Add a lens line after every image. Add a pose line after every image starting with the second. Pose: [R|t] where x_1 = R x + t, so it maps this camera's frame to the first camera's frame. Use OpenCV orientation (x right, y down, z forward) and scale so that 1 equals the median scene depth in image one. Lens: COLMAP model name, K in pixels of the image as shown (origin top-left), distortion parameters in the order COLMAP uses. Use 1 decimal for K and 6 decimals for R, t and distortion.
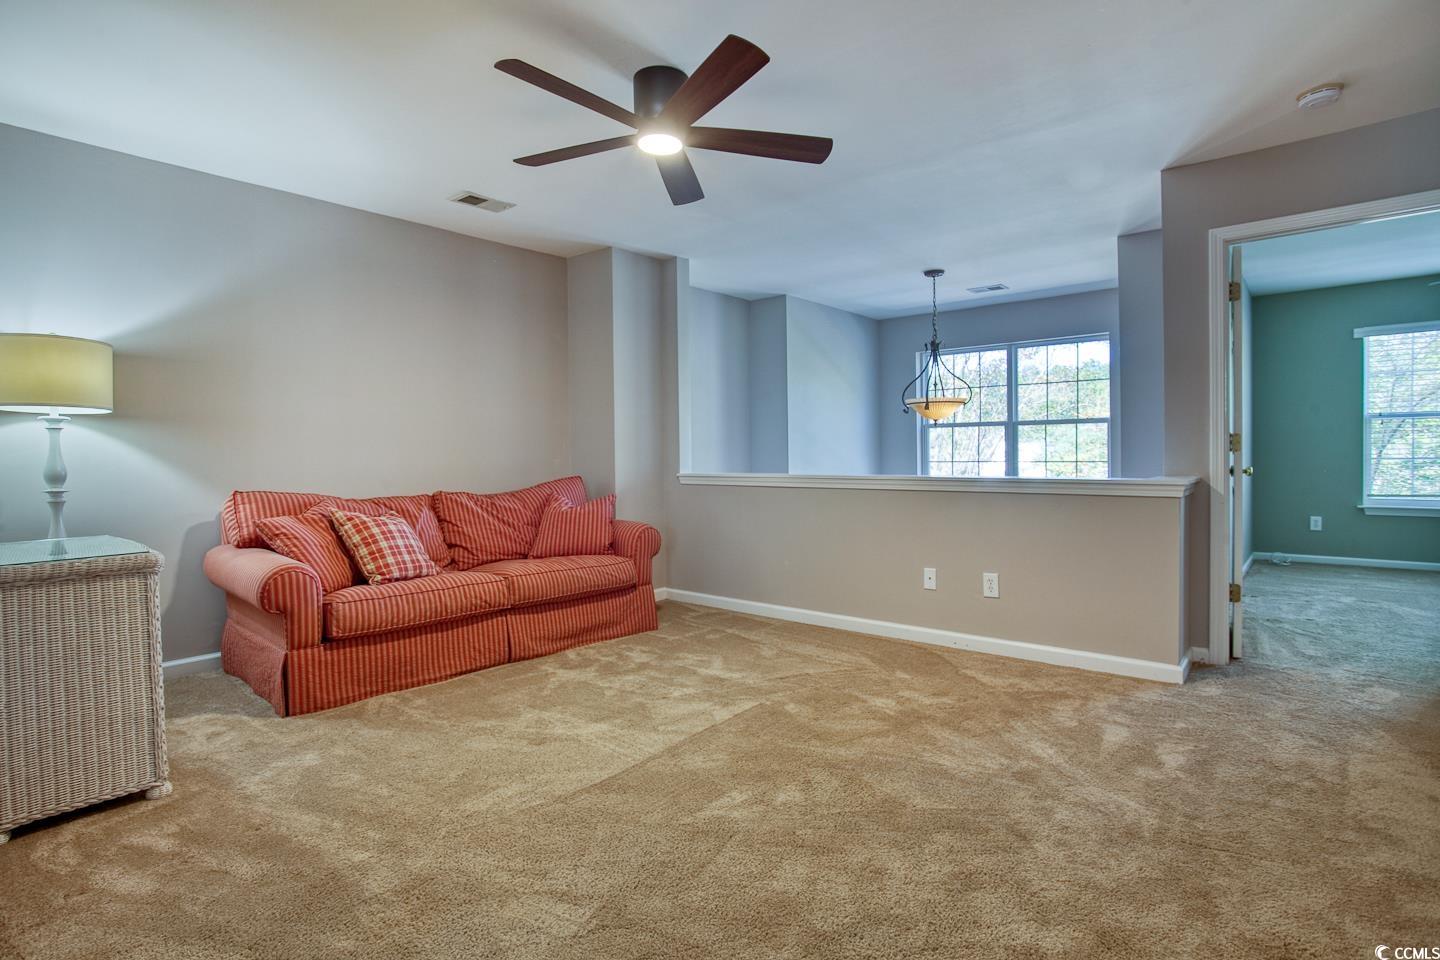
lens RADIAL K [[707.6, 0, 720.0], [0, 707.6, 480.0], [0, 0, 1]] dist [-0.061178, 0.029139]
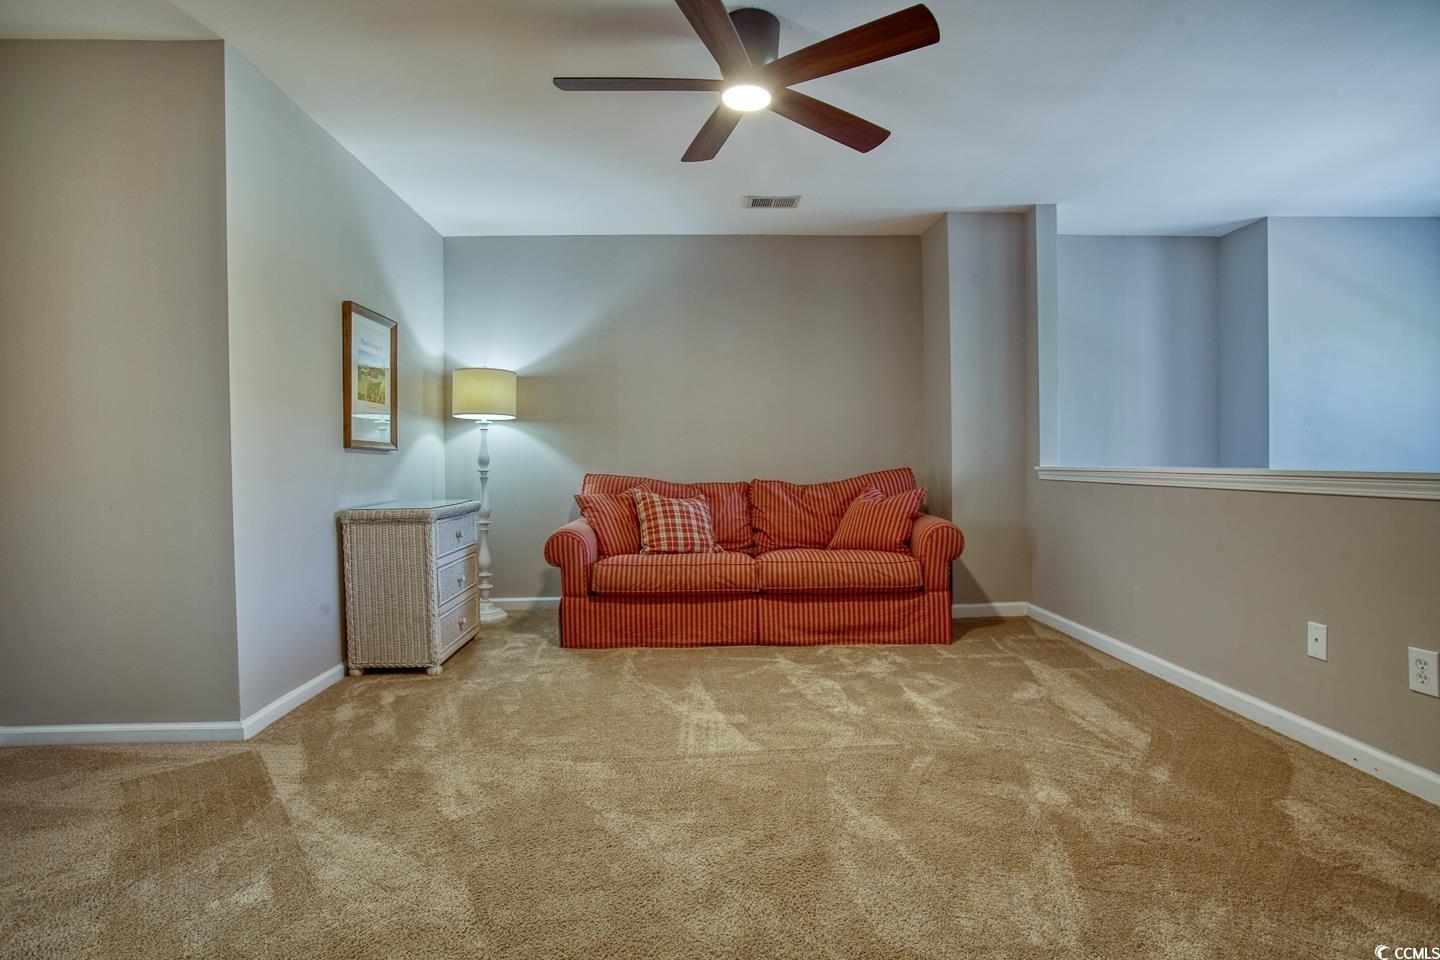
lens RADIAL K [[698.0, 0, 718.9], [0, 698.0, 487.3], [0, 0, 1]] dist [-0.059834, 0.027992]
pose [[0.686925, 0.028637, -0.726163, 0.423546], [-0.021080, 0.999588, 0.019479, 0.010568], [0.726422, 0.001927, 0.687246, 0.270194]]
